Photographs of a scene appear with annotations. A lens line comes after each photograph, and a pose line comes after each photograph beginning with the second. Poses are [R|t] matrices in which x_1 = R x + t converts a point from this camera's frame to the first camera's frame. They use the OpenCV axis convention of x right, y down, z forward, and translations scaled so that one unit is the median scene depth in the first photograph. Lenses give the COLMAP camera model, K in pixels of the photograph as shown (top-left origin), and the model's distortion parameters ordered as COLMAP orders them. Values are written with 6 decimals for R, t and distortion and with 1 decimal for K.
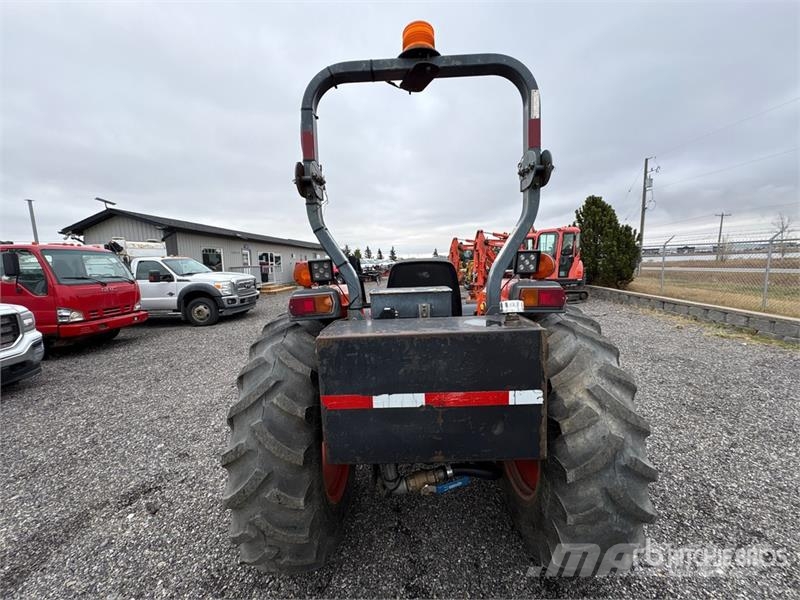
lens RADIAL K [[317.0, 0, 400.0], [0, 317.0, 300.0], [0, 0, 1]] dist [-0.001330, -0.000349]
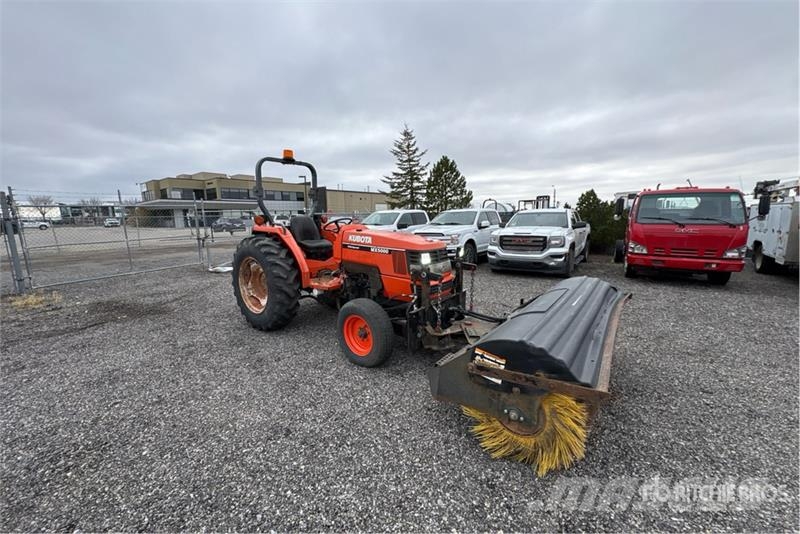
lens RADIAL K [[316.8, 0, 400.0], [0, 316.8, 267.0], [0, 0, 1]] dist [0.001549, -0.000081]
pose [[-0.586076, 0.169655, -0.792295, 0.349947], [-0.067134, 0.964304, 0.256147, -0.092638], [0.807470, 0.203312, -0.553766, 0.635763]]
